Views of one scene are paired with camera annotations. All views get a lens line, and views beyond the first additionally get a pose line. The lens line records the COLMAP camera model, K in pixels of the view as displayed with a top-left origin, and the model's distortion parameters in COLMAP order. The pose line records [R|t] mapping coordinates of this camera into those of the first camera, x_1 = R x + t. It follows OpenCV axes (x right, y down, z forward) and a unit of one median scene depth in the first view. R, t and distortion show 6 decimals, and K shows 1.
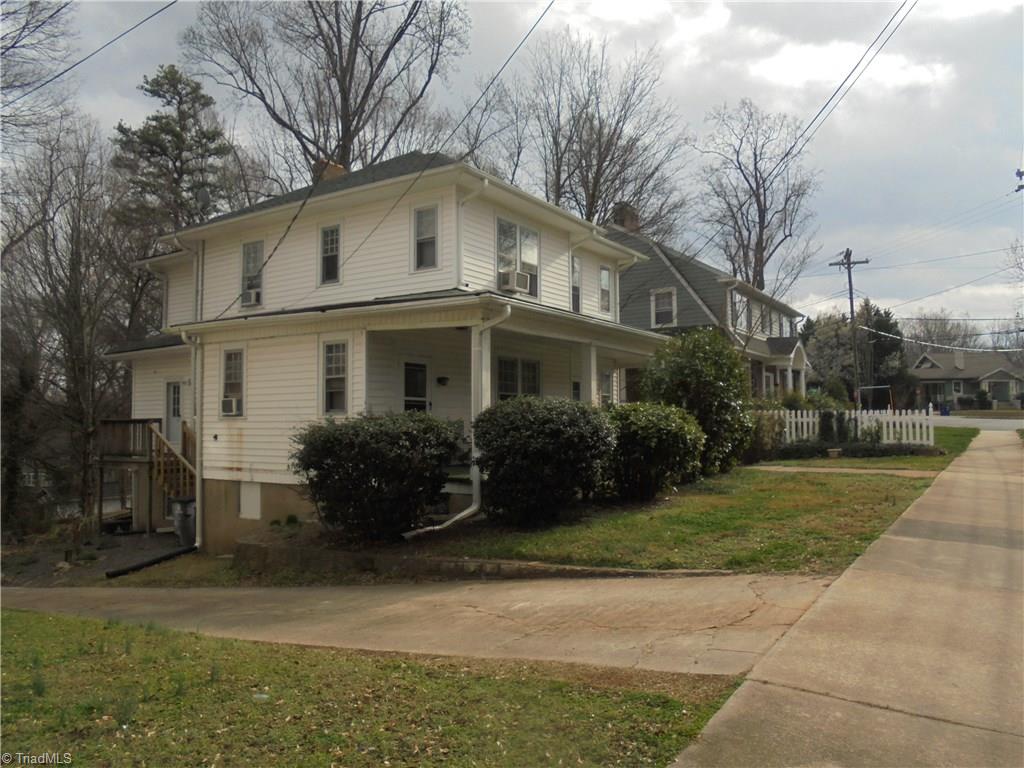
lens RADIAL K [[772.6, 0, 518.6], [0, 772.6, 385.5], [0, 0, 1]] dist [-0.067807, 0.009740]
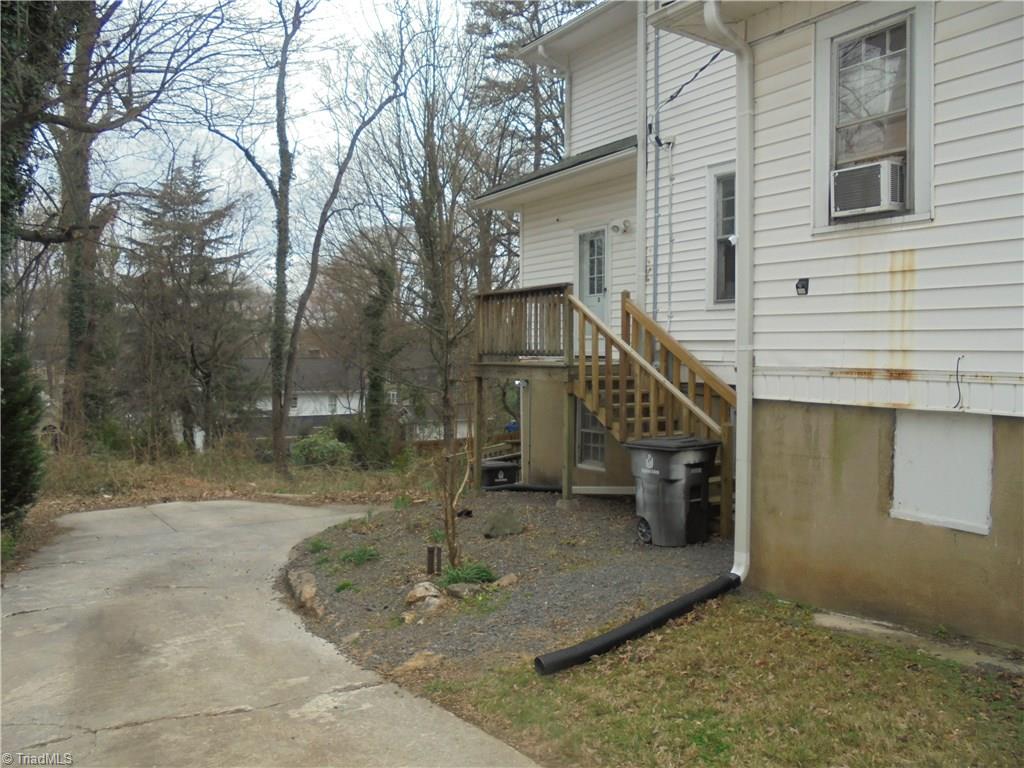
lens RADIAL K [[772.6, 0, 518.6], [0, 772.6, 385.5], [0, 0, 1]] dist [-0.067807, 0.009740]
pose [[0.914306, 0.024921, -0.404257, -0.355663], [0.013169, 0.995748, 0.091168, 0.076249], [0.404810, -0.088679, 0.910091, 0.588181]]
